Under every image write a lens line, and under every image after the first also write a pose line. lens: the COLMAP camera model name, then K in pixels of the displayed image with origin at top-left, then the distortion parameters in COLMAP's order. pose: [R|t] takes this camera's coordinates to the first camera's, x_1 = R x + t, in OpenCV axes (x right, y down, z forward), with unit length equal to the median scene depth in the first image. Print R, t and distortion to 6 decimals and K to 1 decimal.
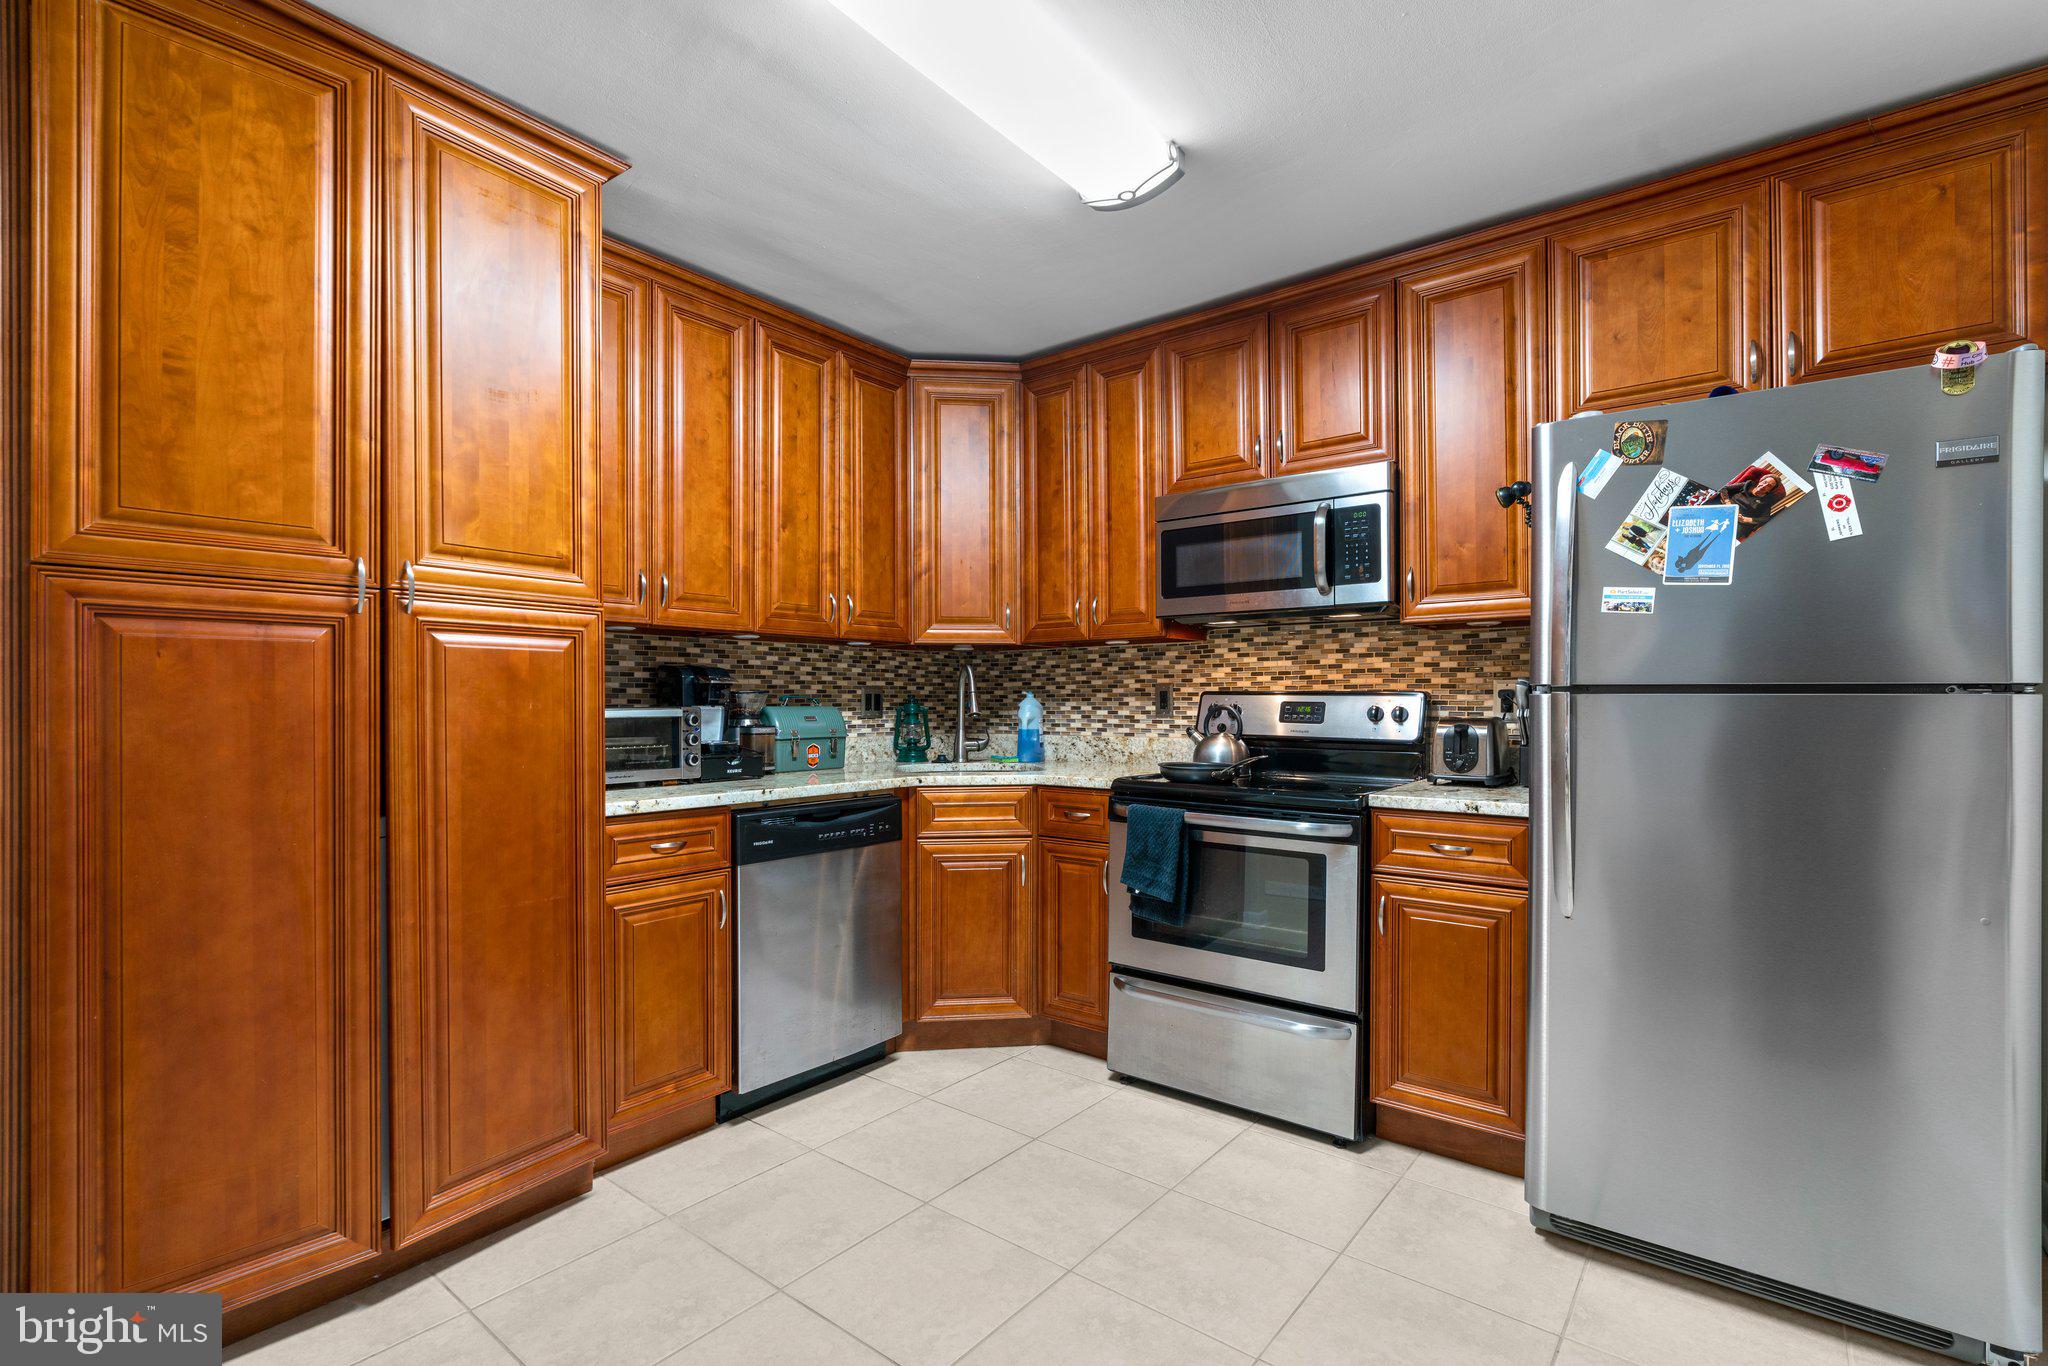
lens RADIAL K [[930.0, 0, 1032.6], [0, 930.0, 693.9], [0, 0, 1]] dist [-0.005864, 0.000020]
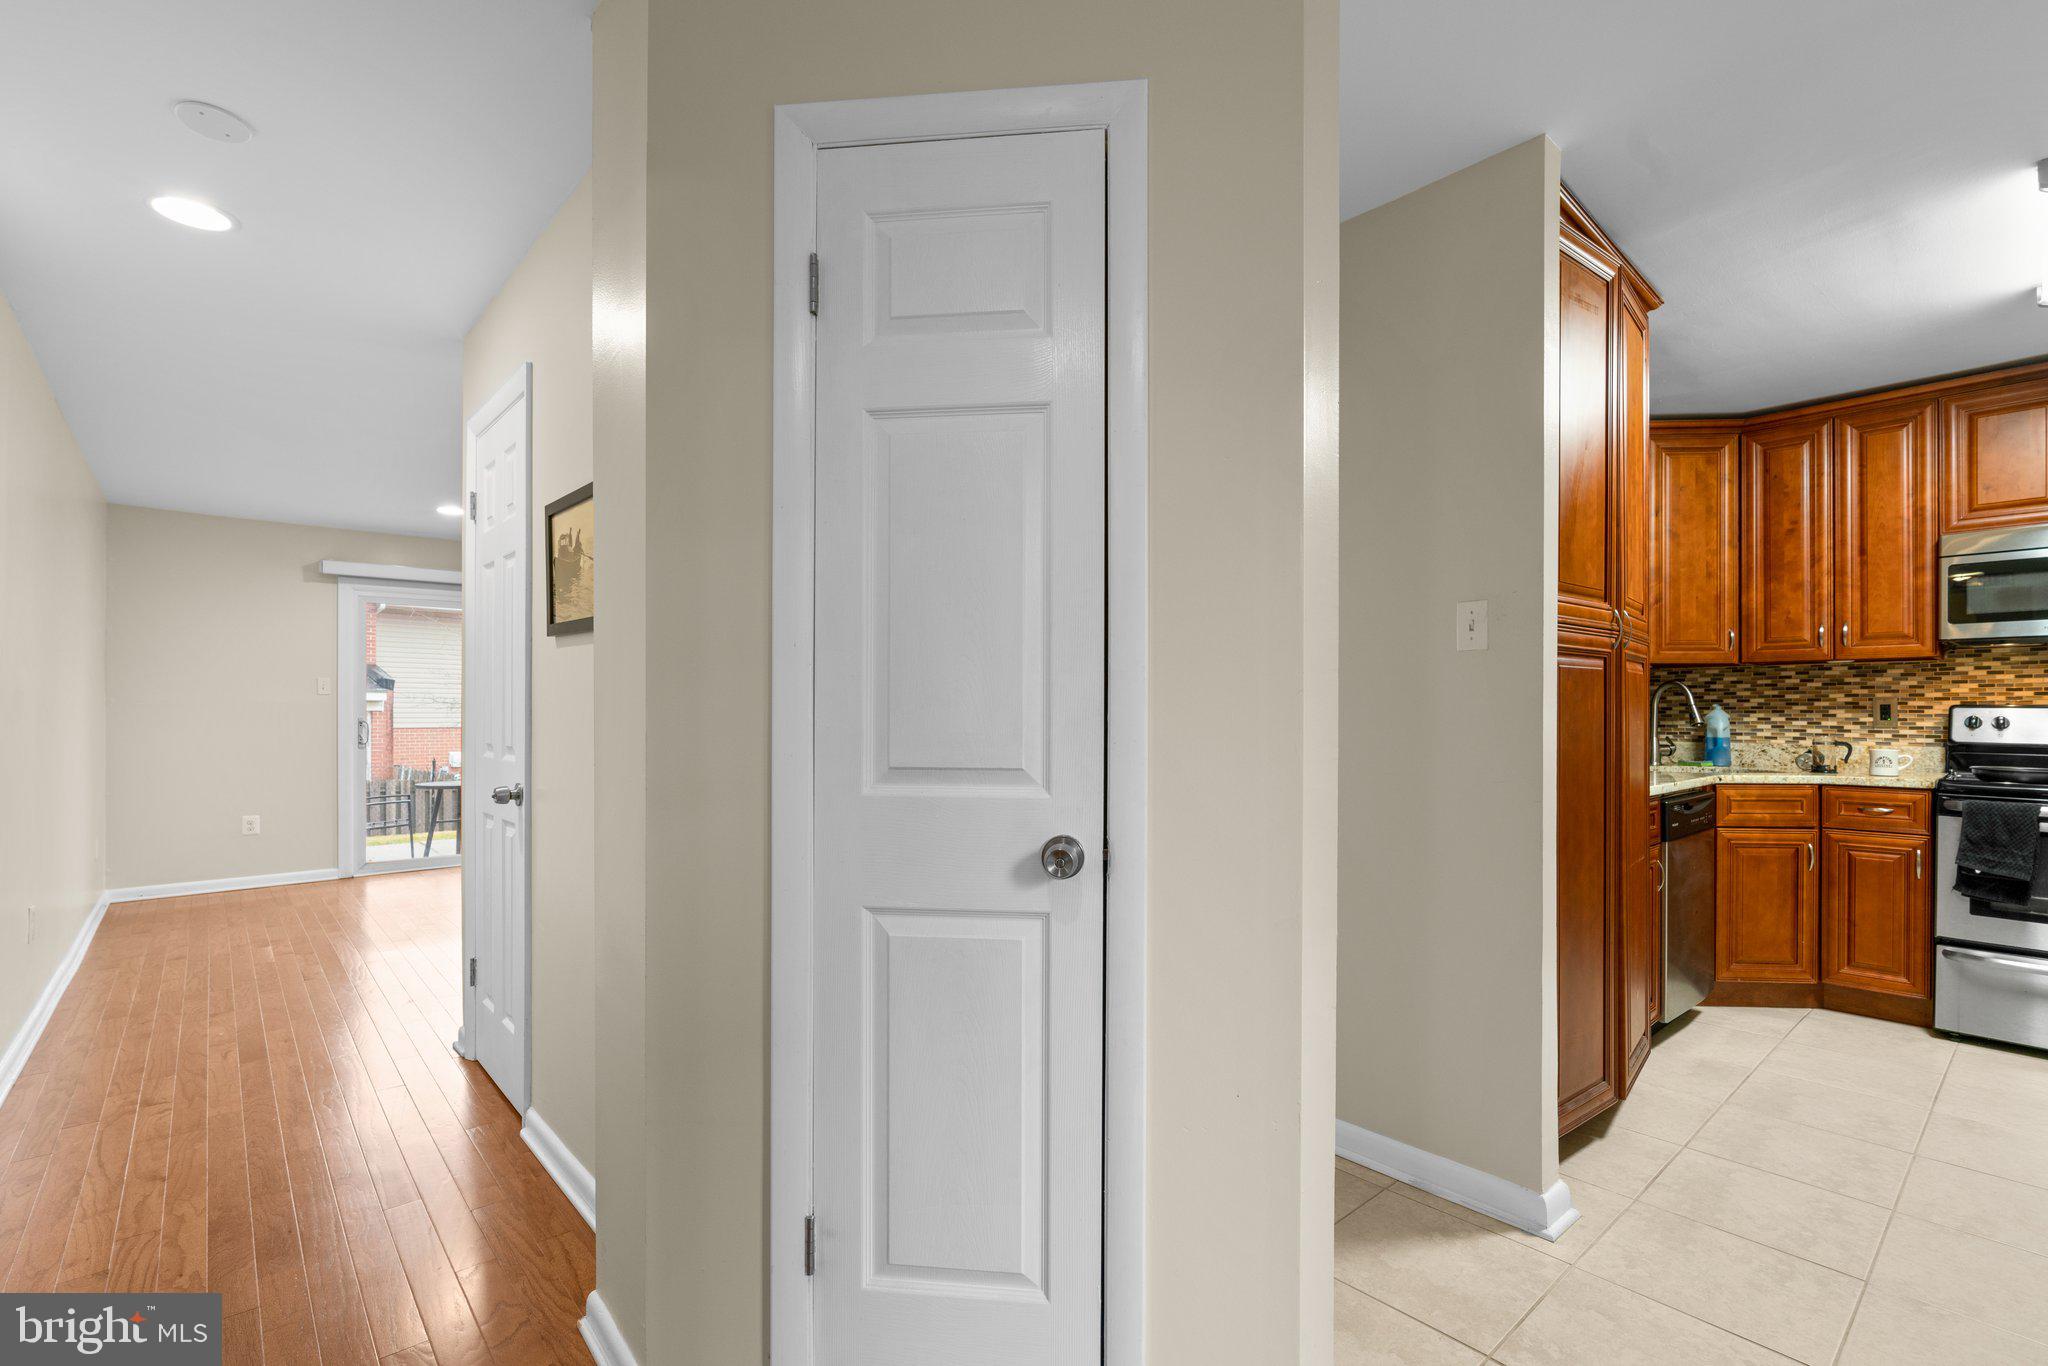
lens RADIAL K [[928.4, 0, 1019.6], [0, 928.4, 701.2], [0, 0, 1]] dist [-0.003087, -0.000033]
pose [[0.985759, 0.003424, -0.168127, -0.731944], [-0.004392, 0.999976, -0.005382, 0.003915], [0.168104, 0.006044, 0.985751, -0.292450]]
